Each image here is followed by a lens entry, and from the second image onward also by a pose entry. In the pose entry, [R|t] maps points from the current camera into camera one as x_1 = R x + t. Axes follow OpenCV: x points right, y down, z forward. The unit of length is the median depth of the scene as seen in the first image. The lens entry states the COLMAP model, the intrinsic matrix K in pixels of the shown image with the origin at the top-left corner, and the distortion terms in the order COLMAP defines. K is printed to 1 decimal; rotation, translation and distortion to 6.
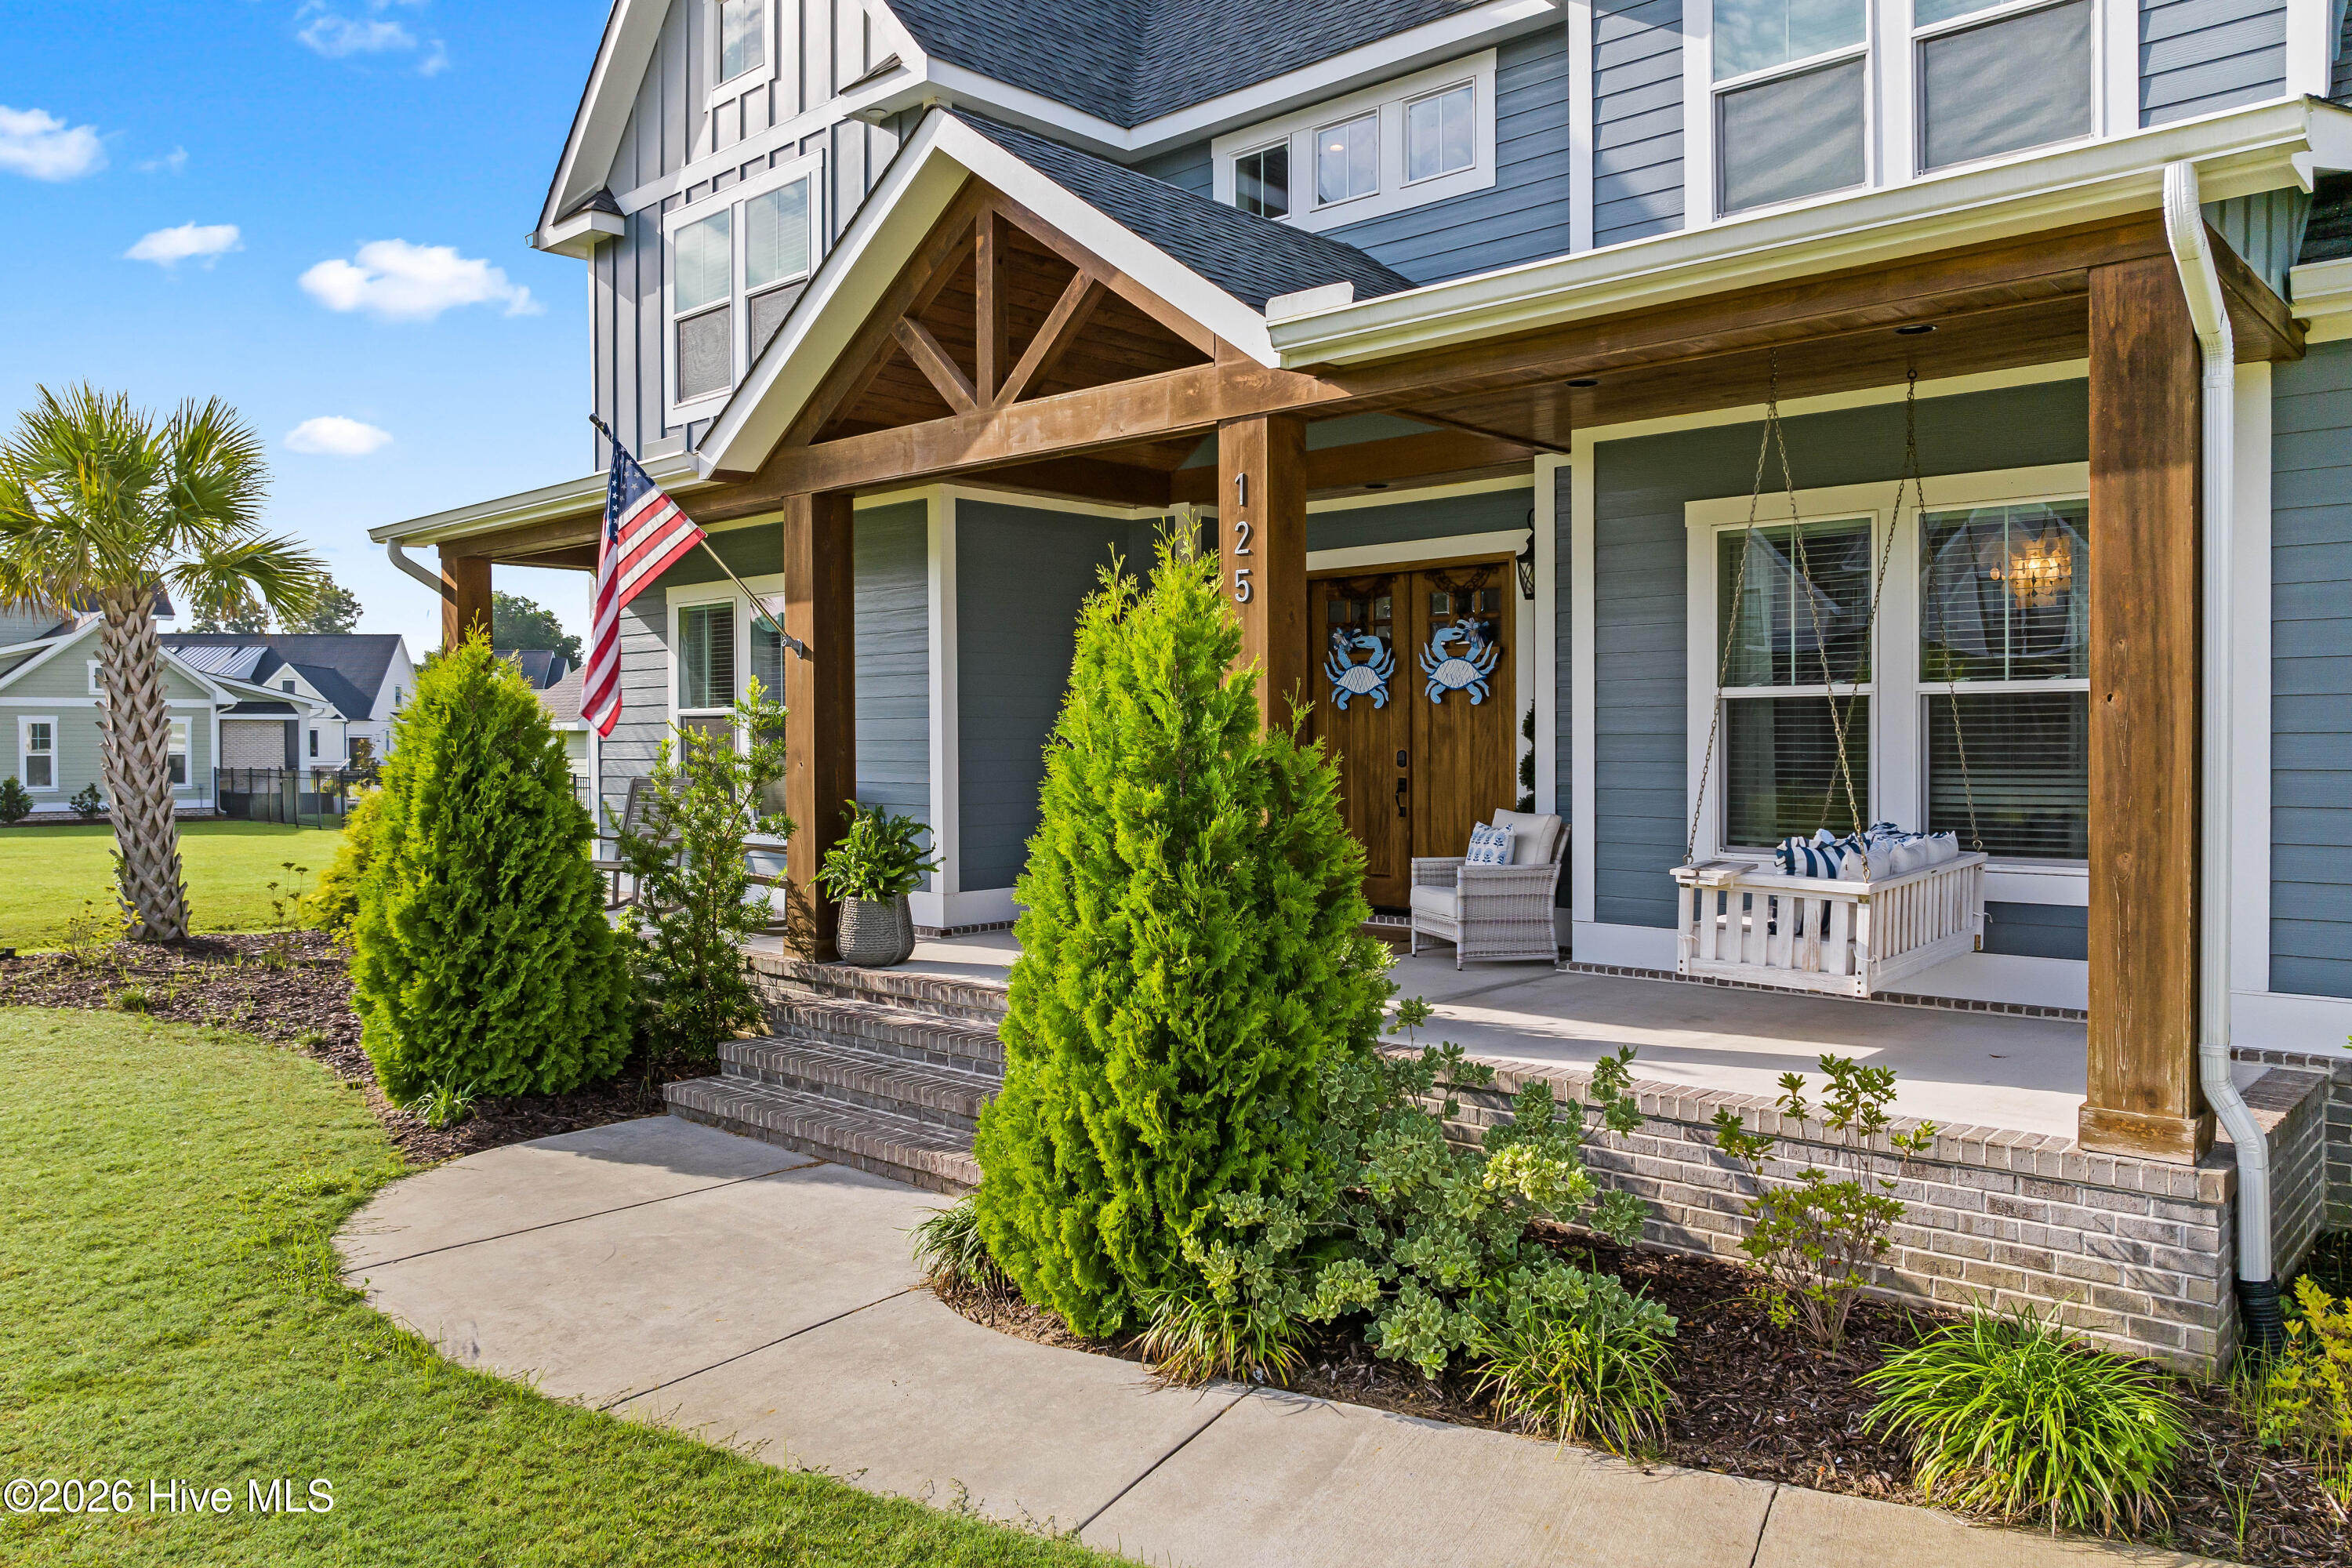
lens RADIAL K [[1665.4, 0, 1176.0], [0, 1665.4, 784.0], [0, 0, 1]] dist [-0.008977, -0.005095]
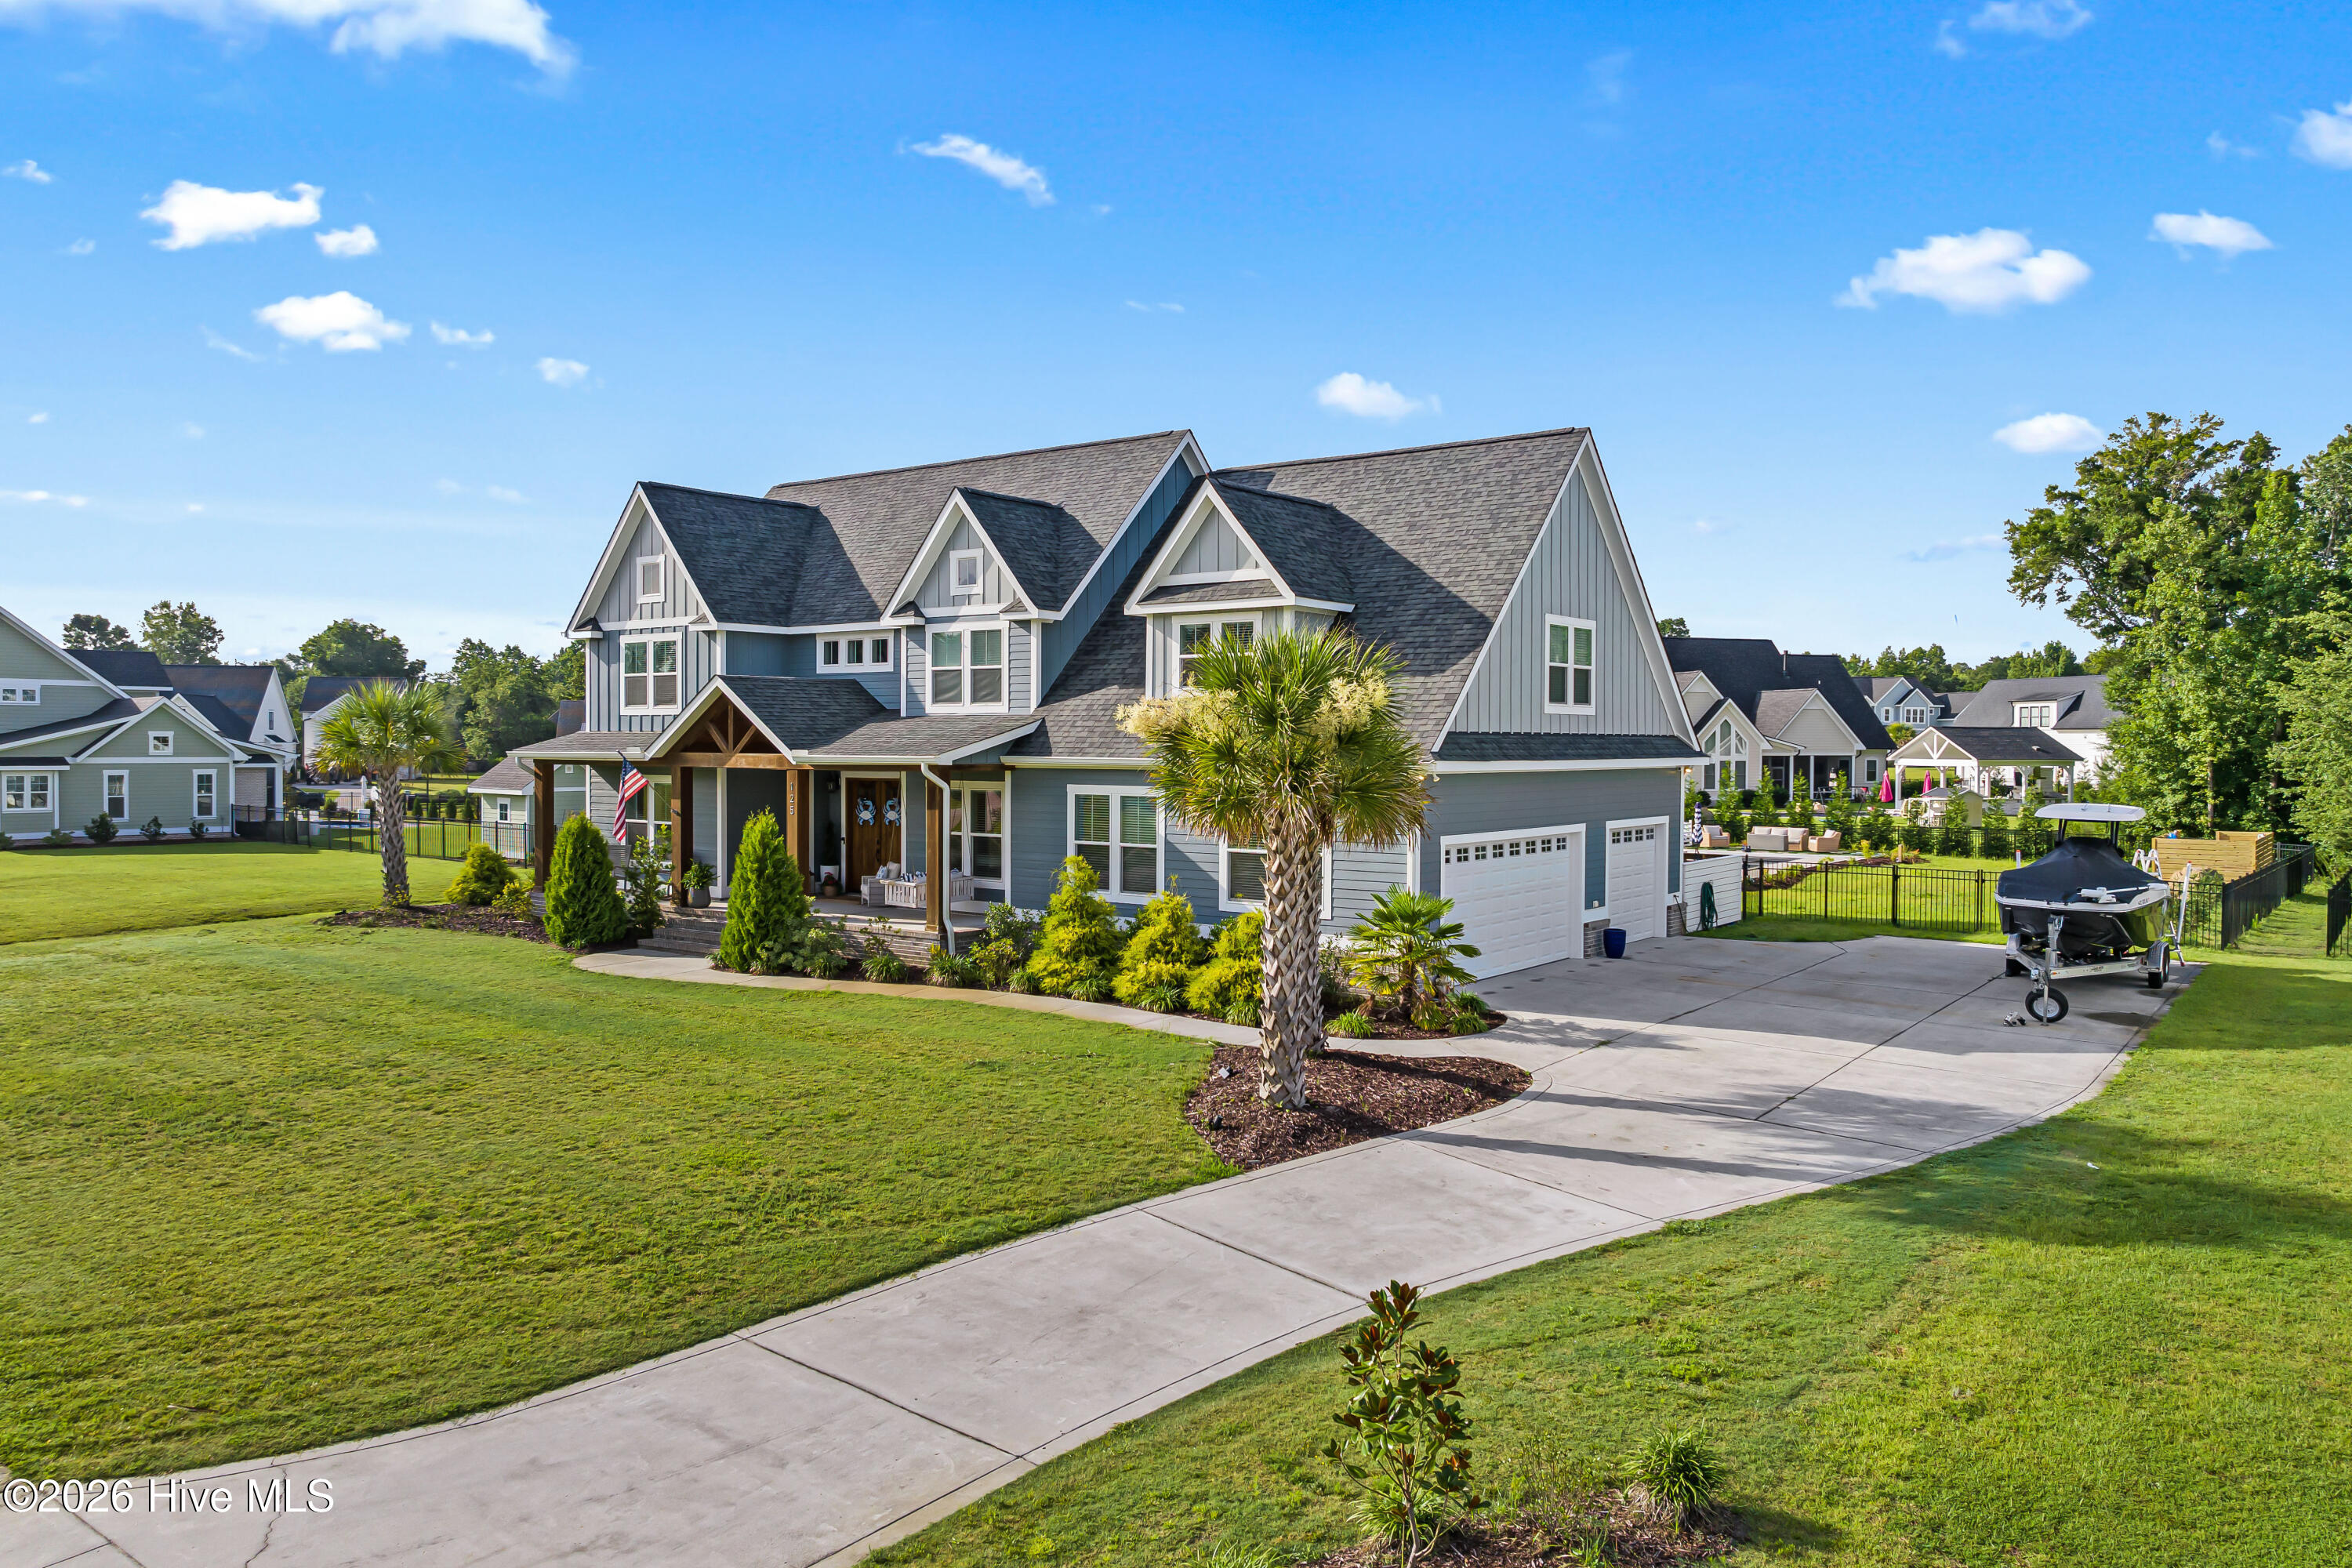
lens RADIAL K [[1665.4, 0, 1176.0], [0, 1665.4, 784.0], [0, 0, 1]] dist [-0.008977, -0.005095]
pose [[0.994881, 0.006302, 0.100855, 0.475334], [-0.006186, 0.999980, -0.001464, -0.154346], [-0.100862, 0.000832, 0.994900, -2.650624]]
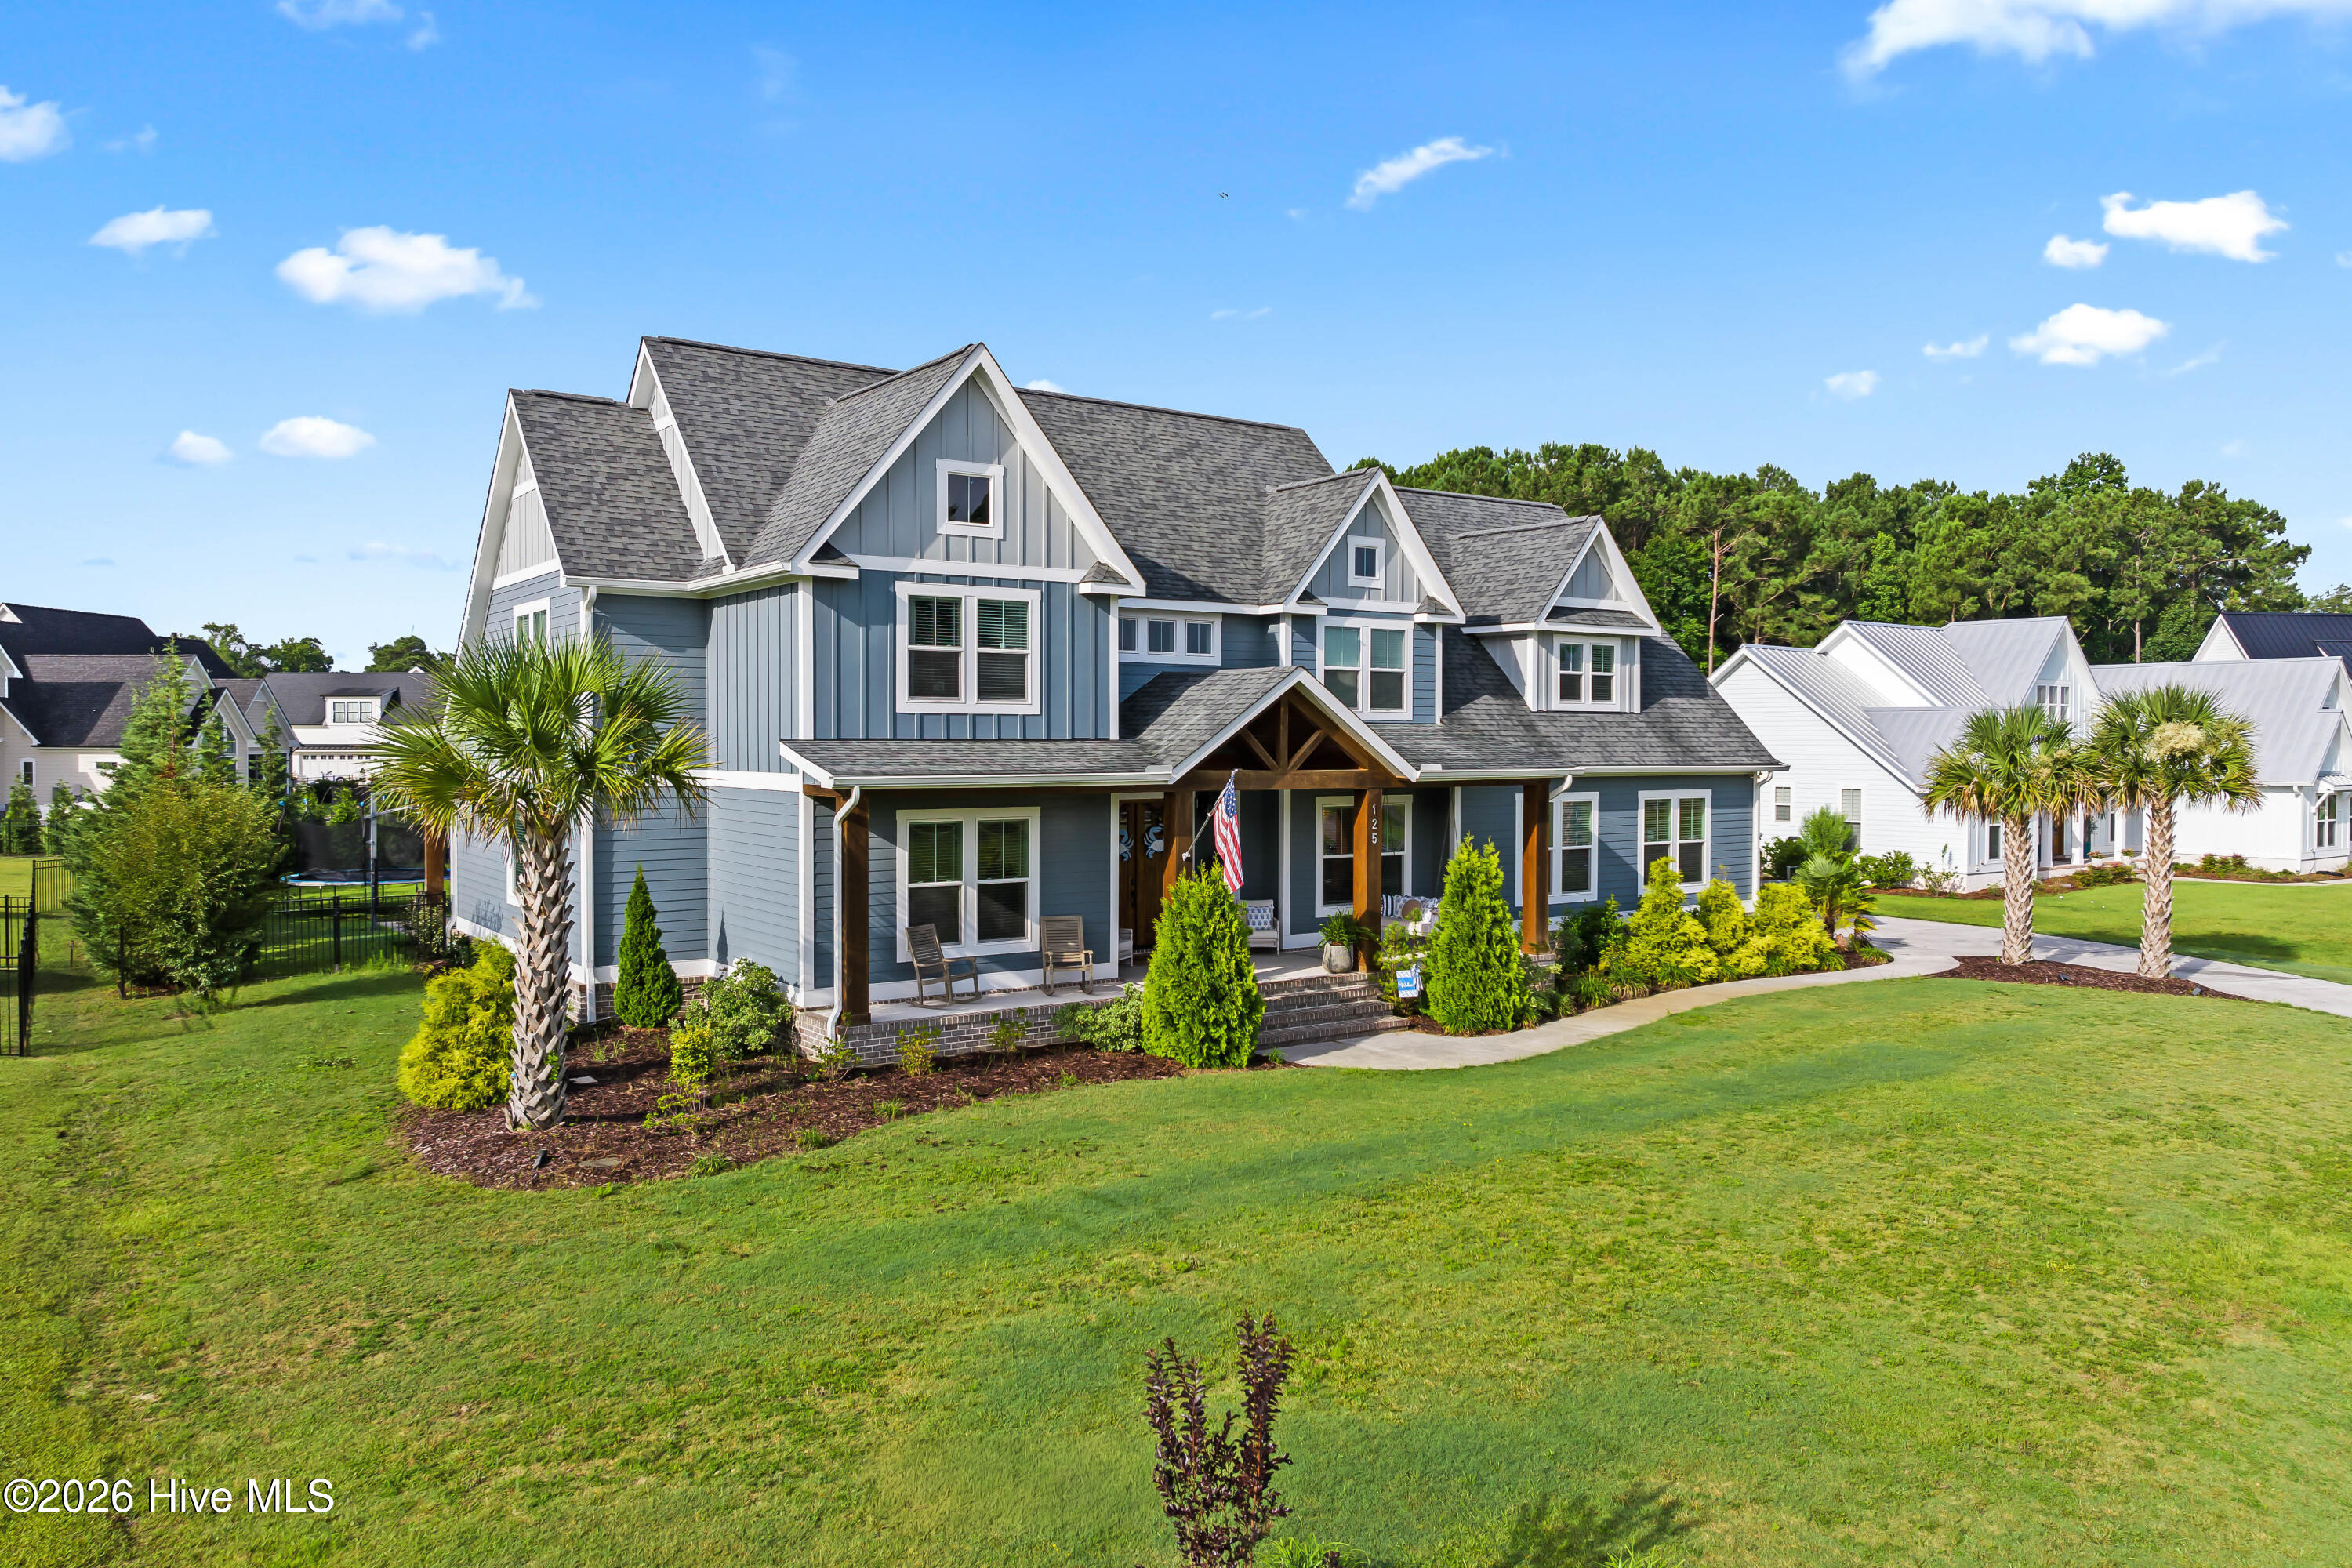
lens RADIAL K [[1665.4, 0, 1176.0], [0, 1665.4, 784.0], [0, 0, 1]] dist [-0.008977, -0.005095]
pose [[0.185003, -0.022704, 0.982476, -2.769571], [0.023451, 0.999550, 0.018683, -0.250999], [-0.982458, 0.019583, 0.185452, 0.645419]]
